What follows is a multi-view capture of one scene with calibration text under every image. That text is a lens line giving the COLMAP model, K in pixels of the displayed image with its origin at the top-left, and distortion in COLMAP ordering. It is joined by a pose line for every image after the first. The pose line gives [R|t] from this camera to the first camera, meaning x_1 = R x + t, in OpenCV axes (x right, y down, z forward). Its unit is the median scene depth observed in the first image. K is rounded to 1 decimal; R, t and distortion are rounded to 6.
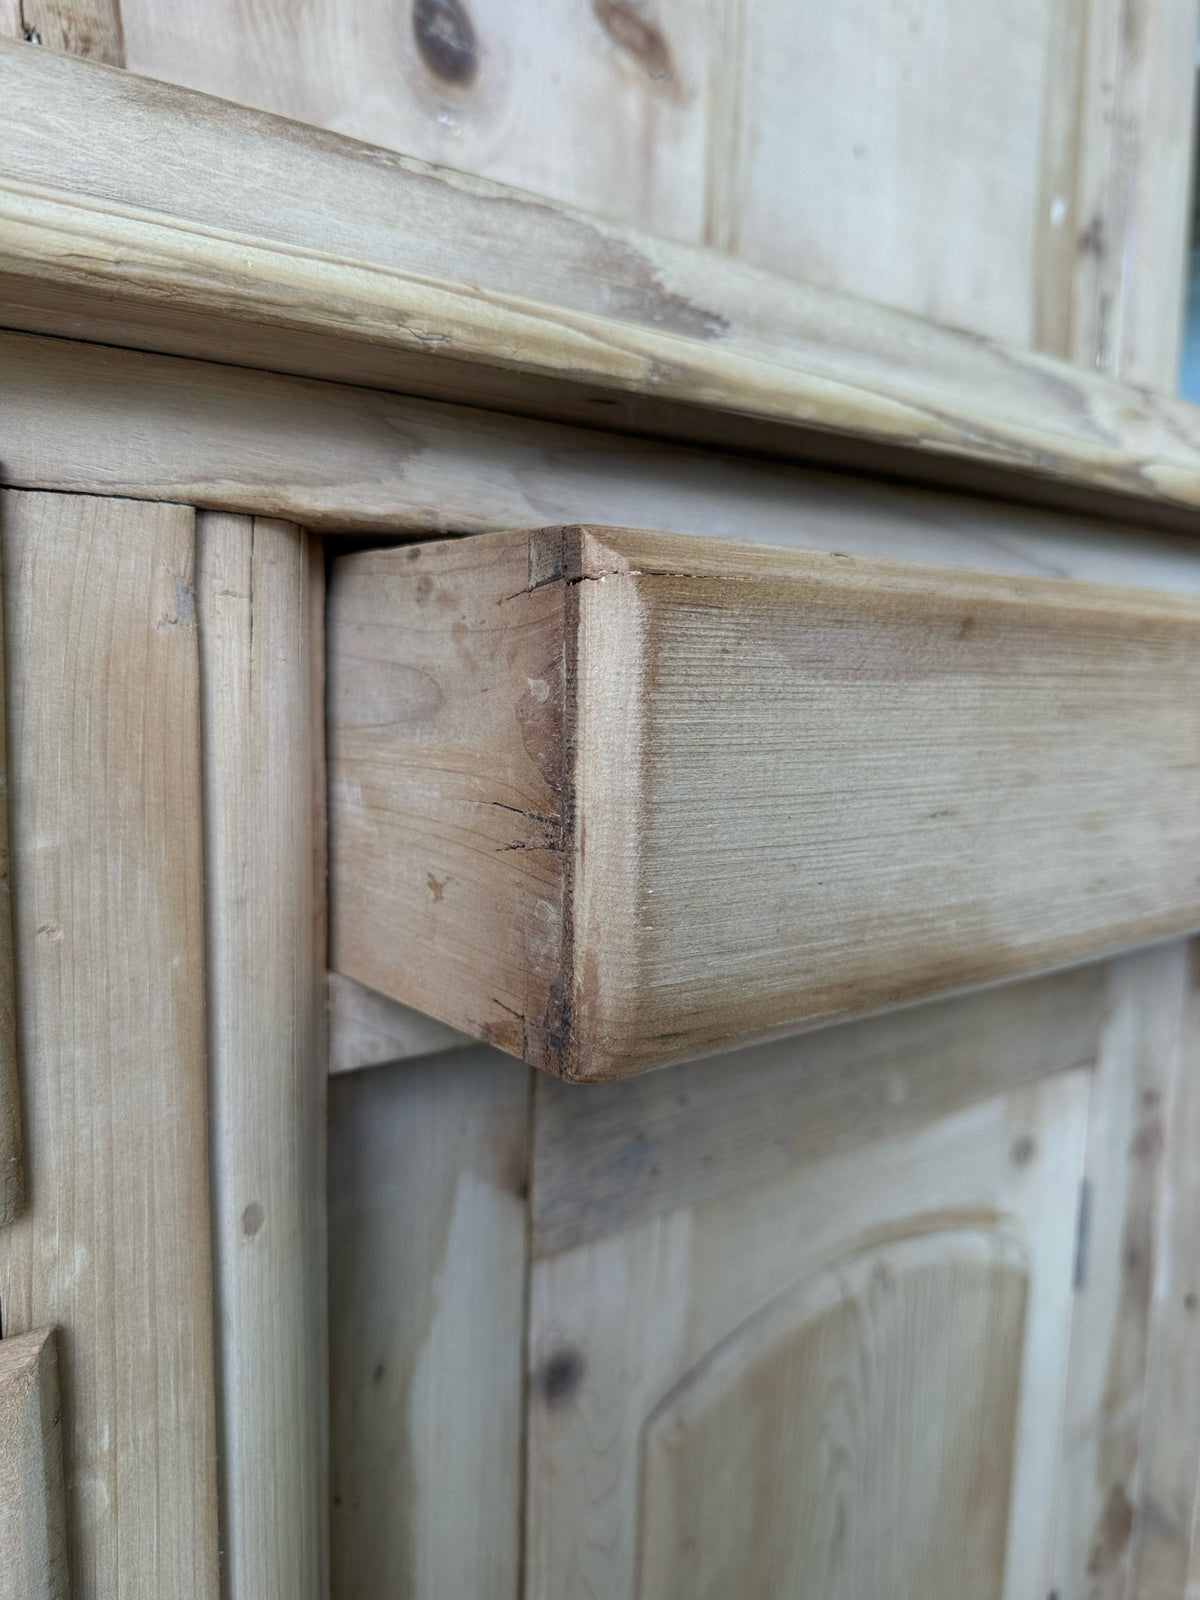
lens RADIAL K [[1113.4, 0, 594.0], [0, 1113.4, 801.5], [0, 0, 1]] dist [0.087167, -0.119304]
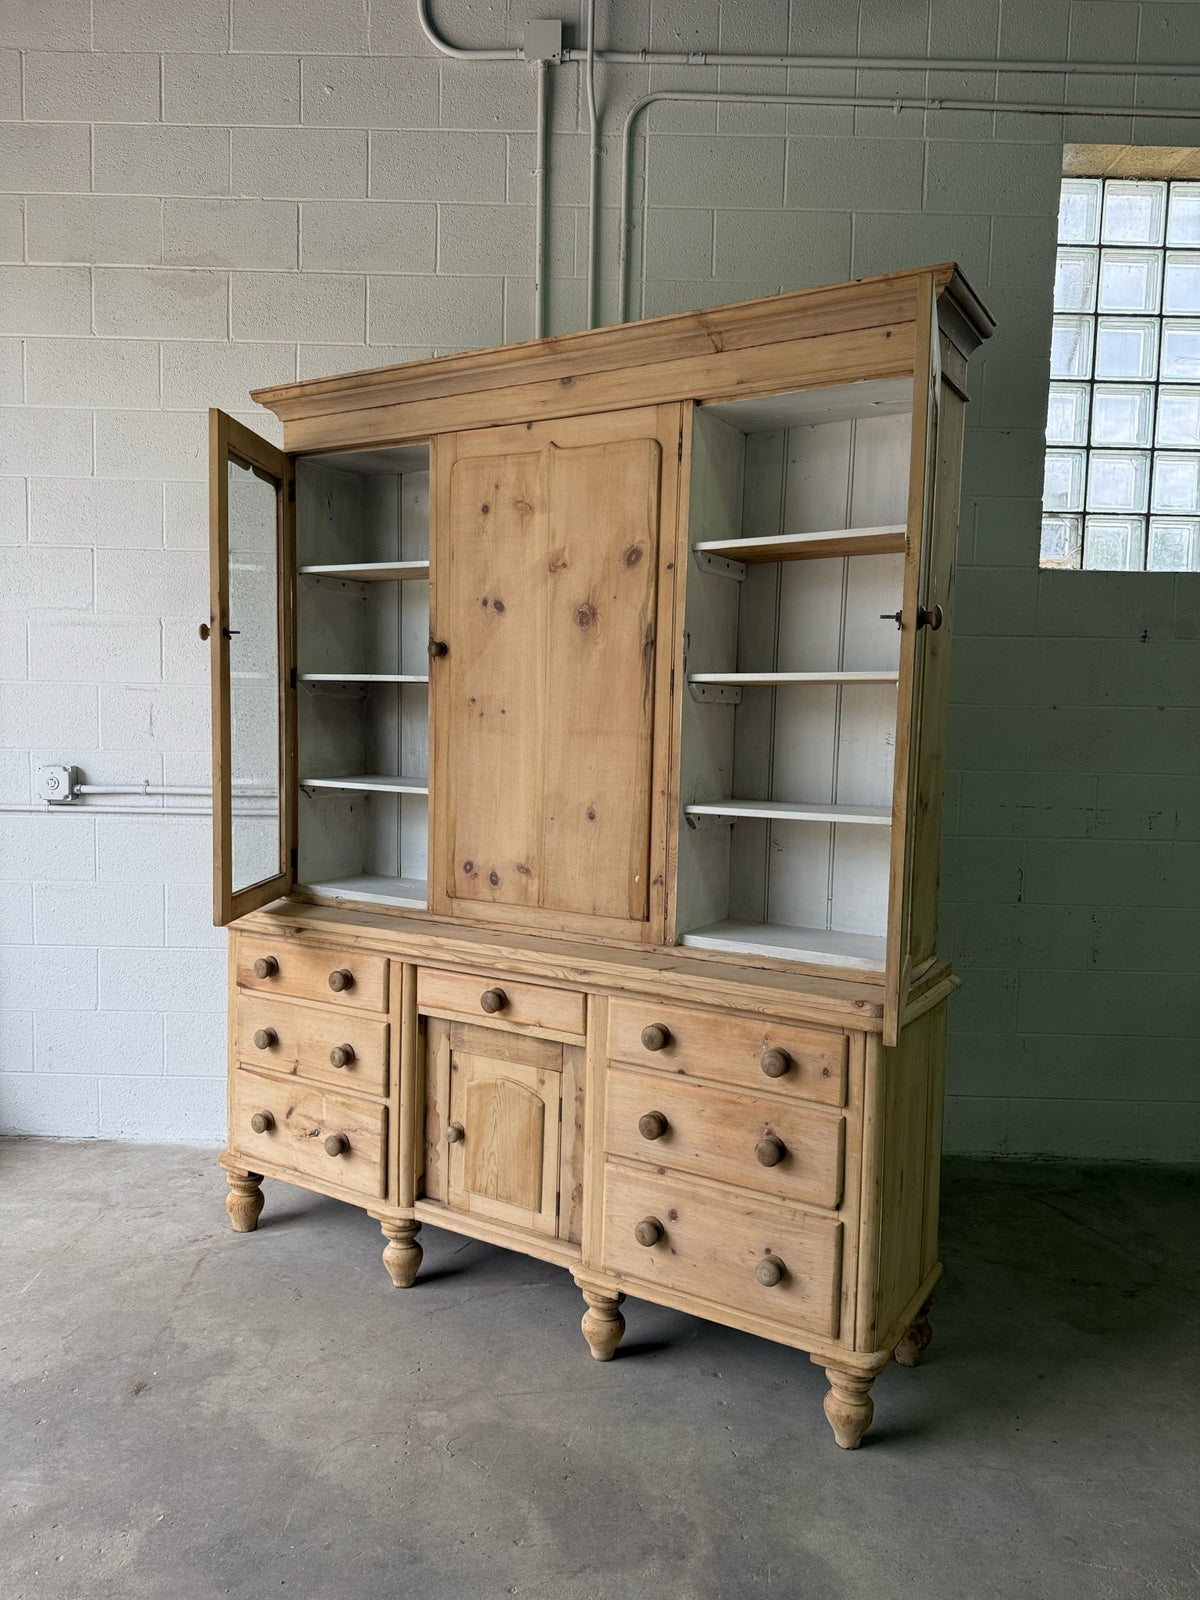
lens RADIAL K [[1117.4, 0, 592.9], [0, 1117.4, 798.0], [0, 0, 1]] dist [0.066977, -0.084553]
pose [[0.394534, 0.053424, -0.917327, 5.576882], [-0.122835, 0.992415, 0.004967, -1.127601], [0.910634, 0.110720, 0.398103, -1.072821]]
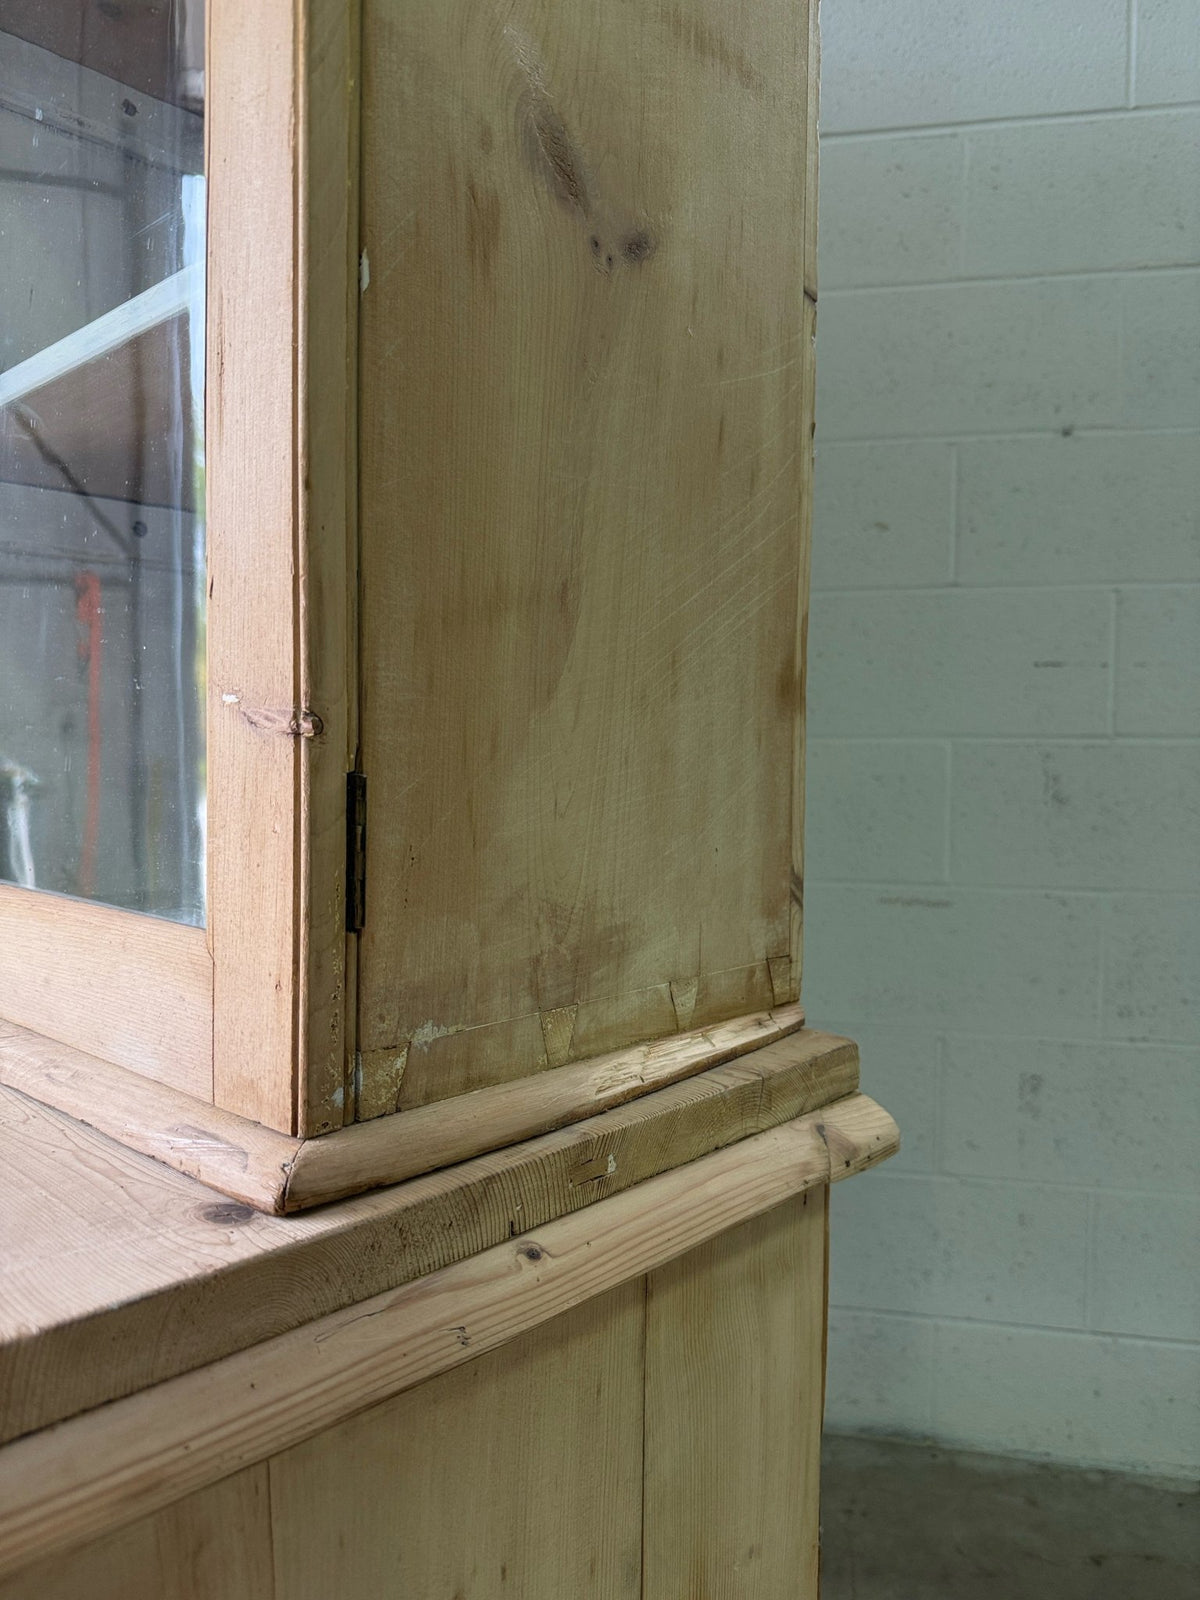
lens RADIAL K [[1135.0, 0, 600.0], [0, 1135.0, 800.0], [0, 0, 1]] dist [0.067639, -0.098330]
pose [[0.210214, 0.023063, -0.977383, 2.485051], [-0.122261, 0.992494, -0.002876, -0.750901], [0.969981, 0.120100, 0.211455, 2.174983]]
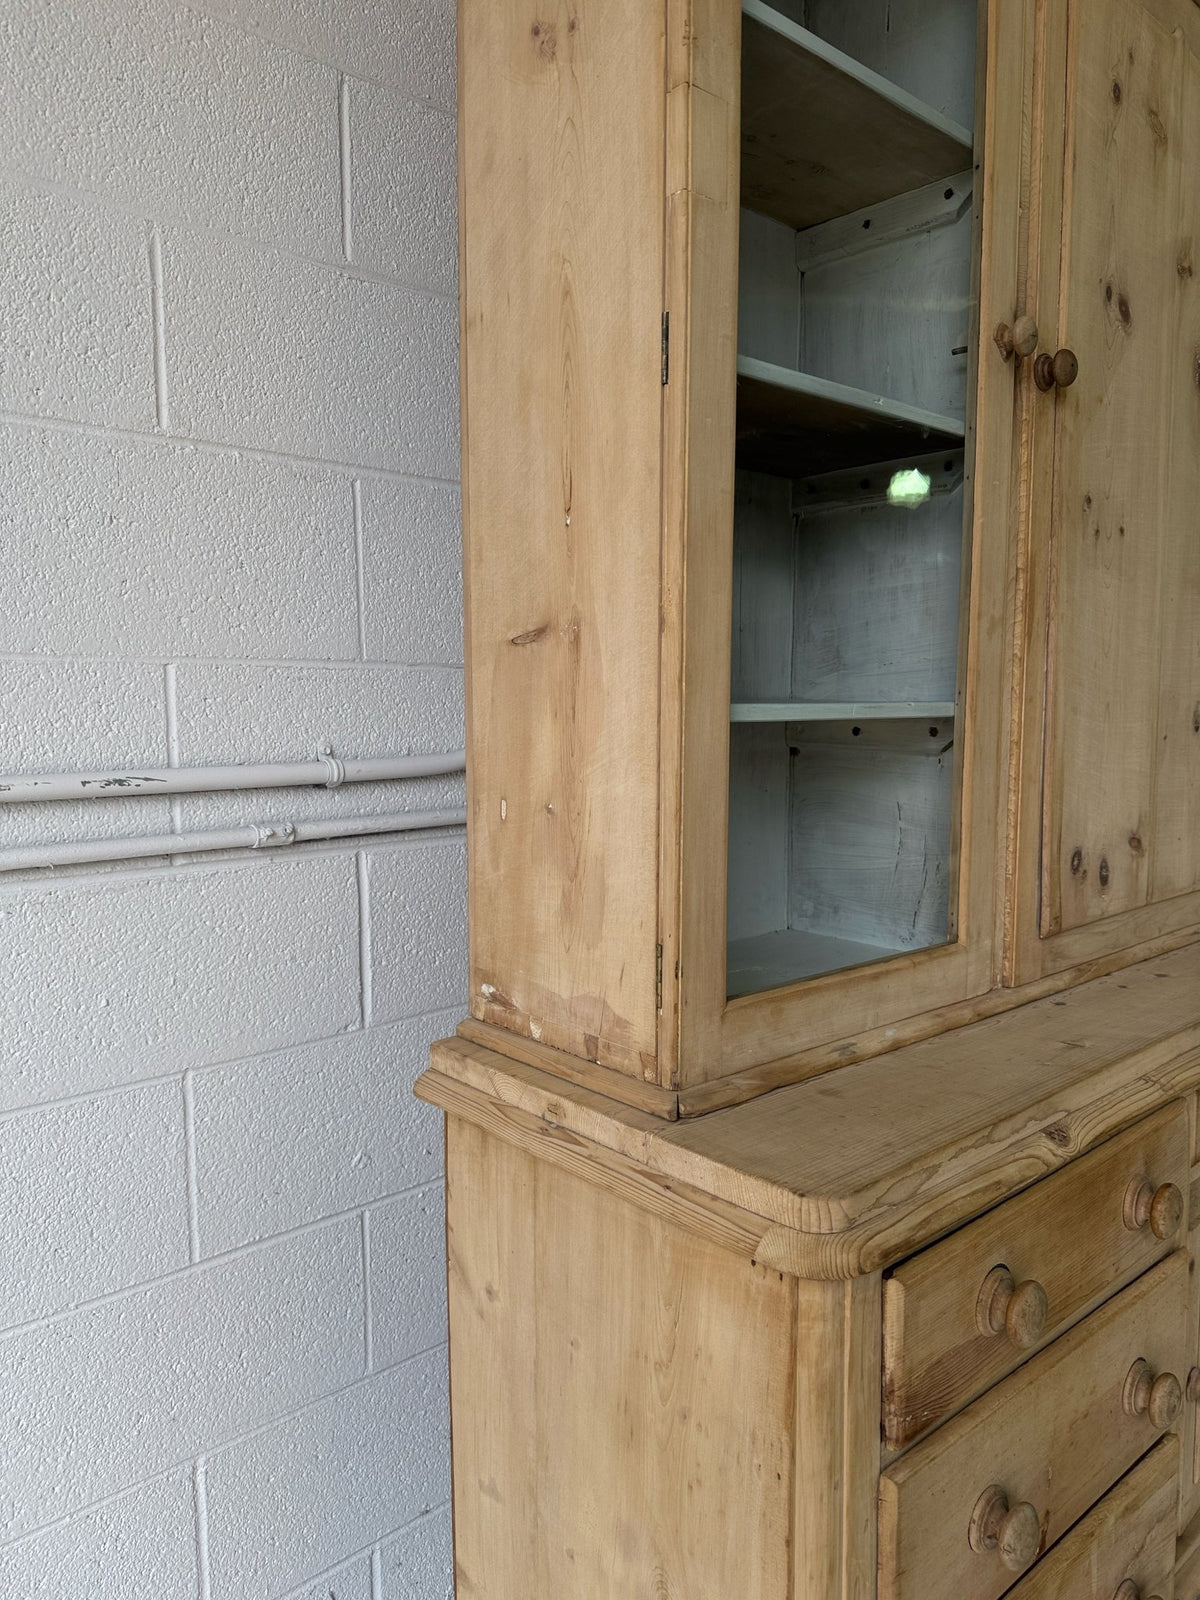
lens RADIAL K [[1132.1, 0, 591.3], [0, 1132.1, 799.7], [0, 0, 1]] dist [0.038411, -0.052149]
pose [[0.994963, -0.038221, 0.092675, -1.759950], [0.040931, 0.998783, -0.027526, -0.766455], [-0.091510, 0.031181, 0.995316, -2.033607]]
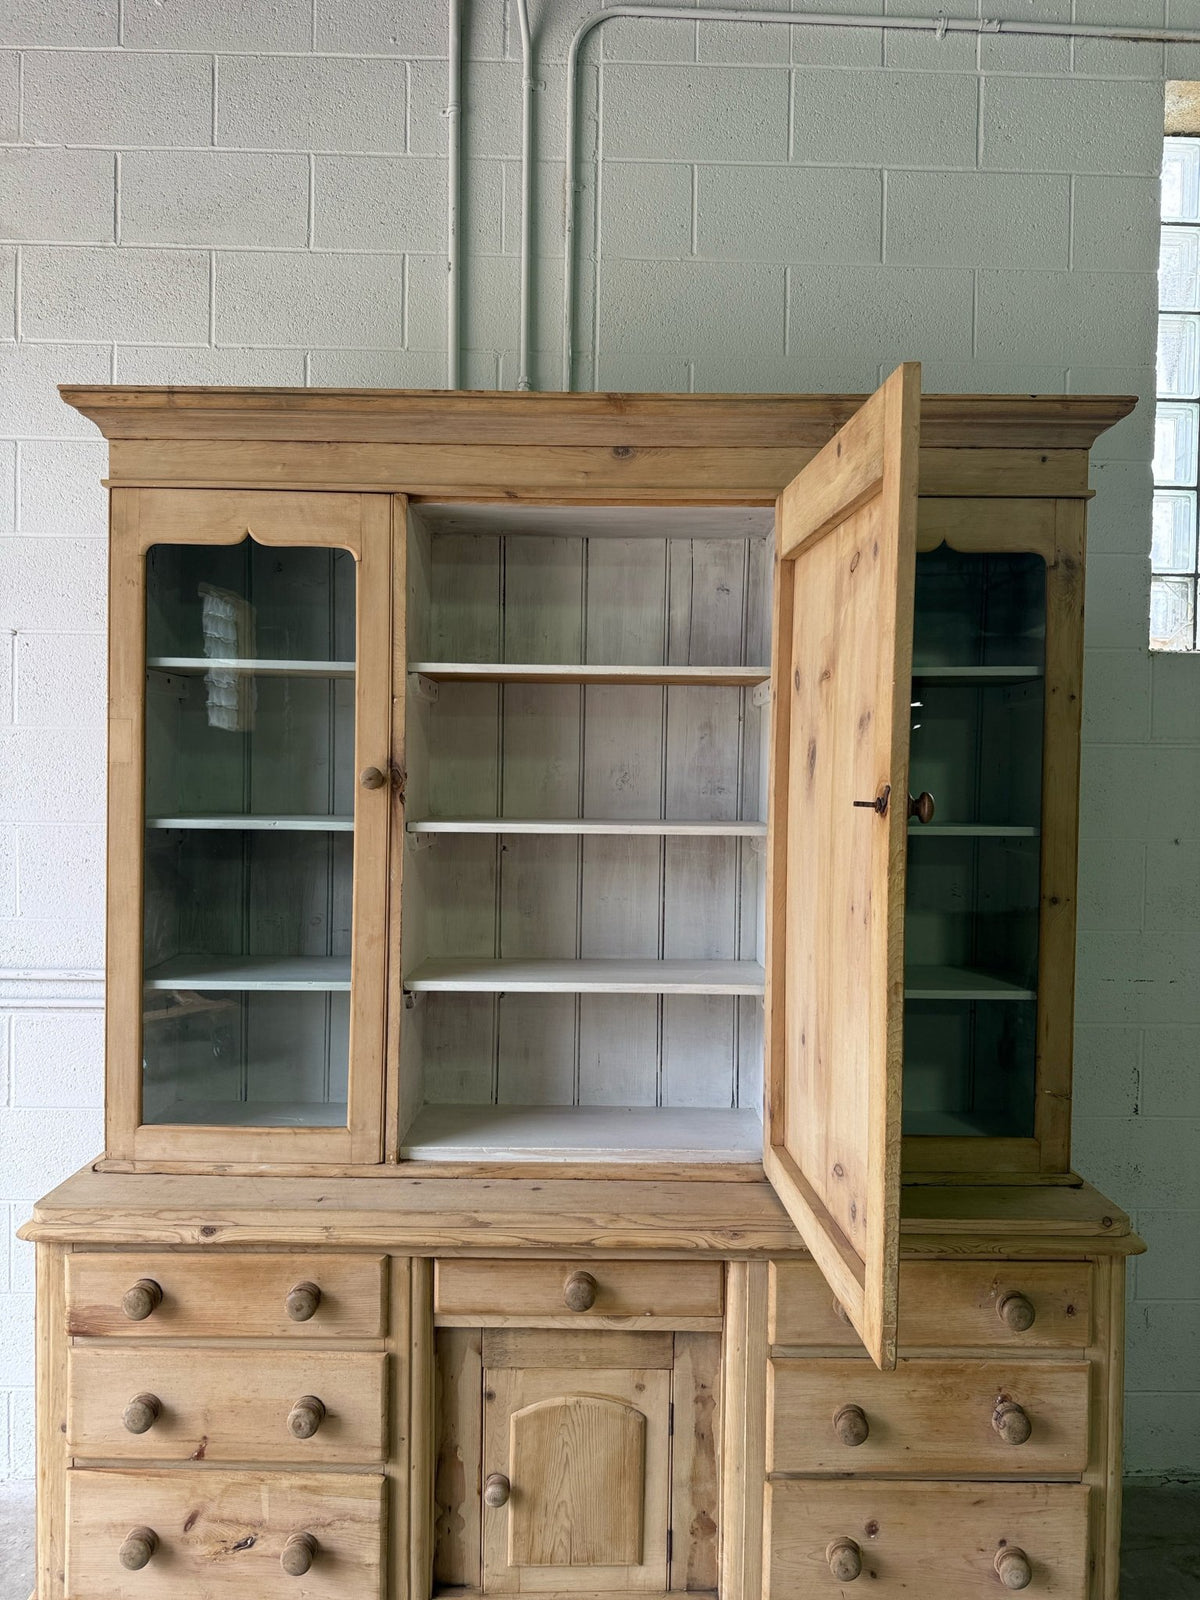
lens RADIAL K [[1132.1, 0, 591.3], [0, 1132.1, 799.7], [0, 0, 1]] dist [0.038411, -0.052149]
pose [[0.806016, -0.001533, -0.591892, 2.748941], [-0.065099, 0.993700, -0.091223, -1.406563], [0.588303, 0.112059, 0.800838, -2.600230]]
